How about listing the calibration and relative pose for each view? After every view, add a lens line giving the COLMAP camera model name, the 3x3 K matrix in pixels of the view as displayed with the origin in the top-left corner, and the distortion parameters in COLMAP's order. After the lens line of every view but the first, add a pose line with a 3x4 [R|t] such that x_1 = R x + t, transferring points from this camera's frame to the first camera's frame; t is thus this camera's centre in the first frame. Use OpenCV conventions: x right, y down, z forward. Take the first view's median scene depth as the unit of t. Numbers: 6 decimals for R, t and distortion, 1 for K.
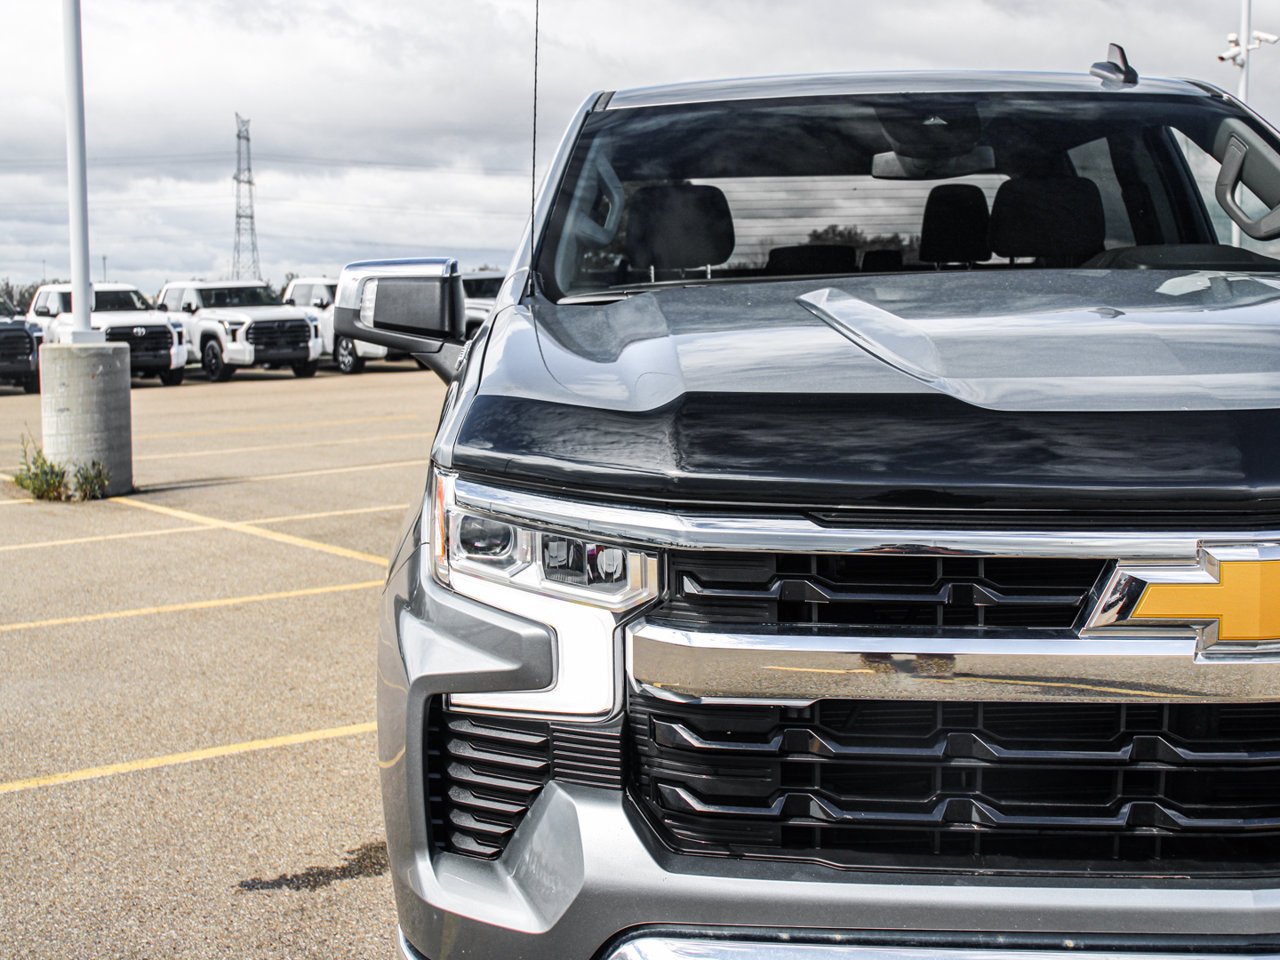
lens RADIAL K [[1767.4, 0, 624.4], [0, 1767.4, 502.6], [0, 0, 1]] dist [0.003253, 0.060078]
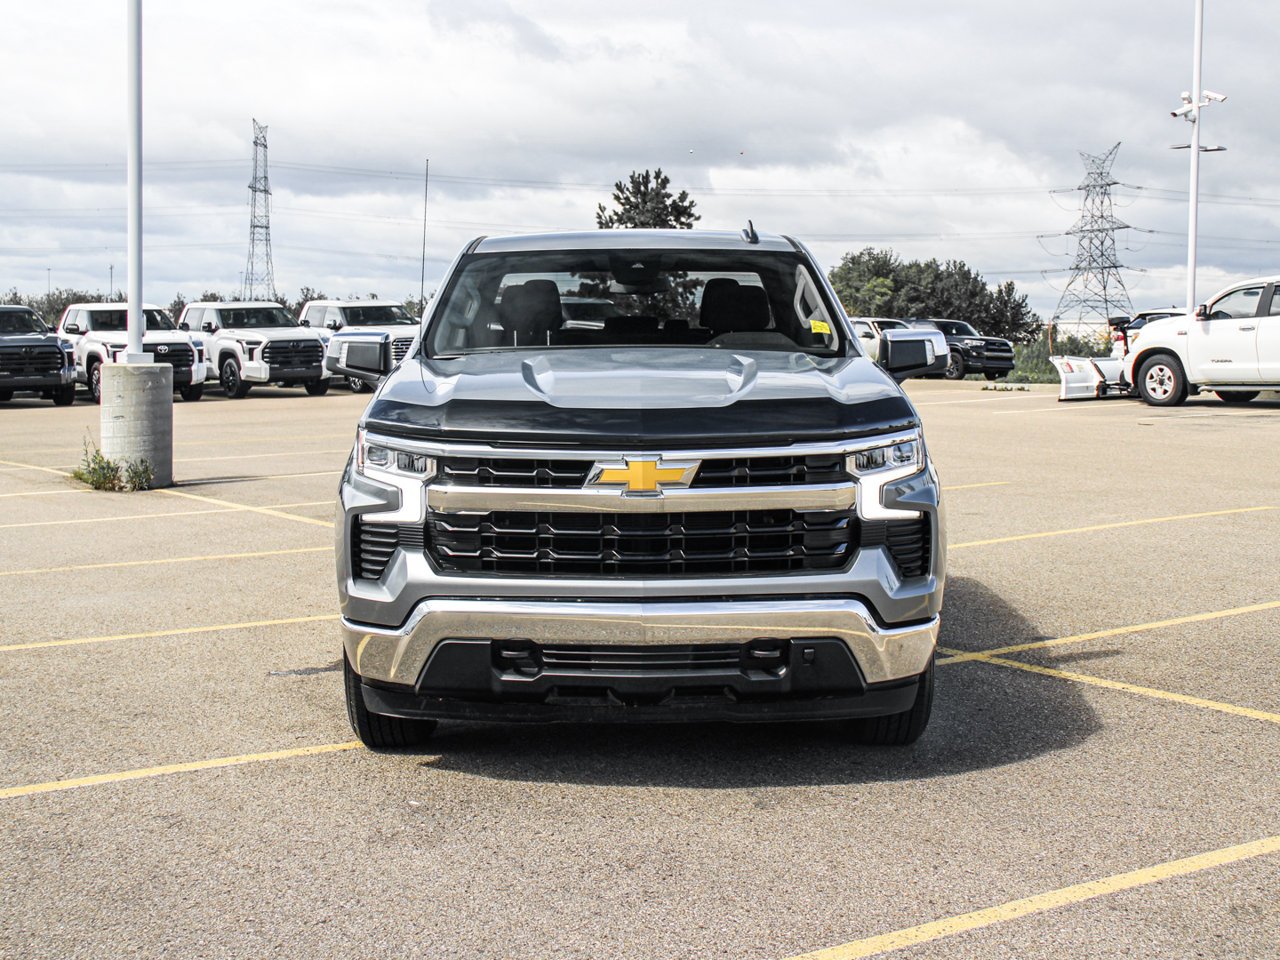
lens RADIAL K [[1889.4, 0, 640.0], [0, 1889.4, 480.0], [0, 0, 1]] dist [-0.013791, 0.025950]
pose [[0.999792, 0.018155, -0.009297, 0.058623], [-0.018419, 0.999405, -0.029155, 0.023070], [0.008762, 0.029320, 0.999532, -0.309227]]
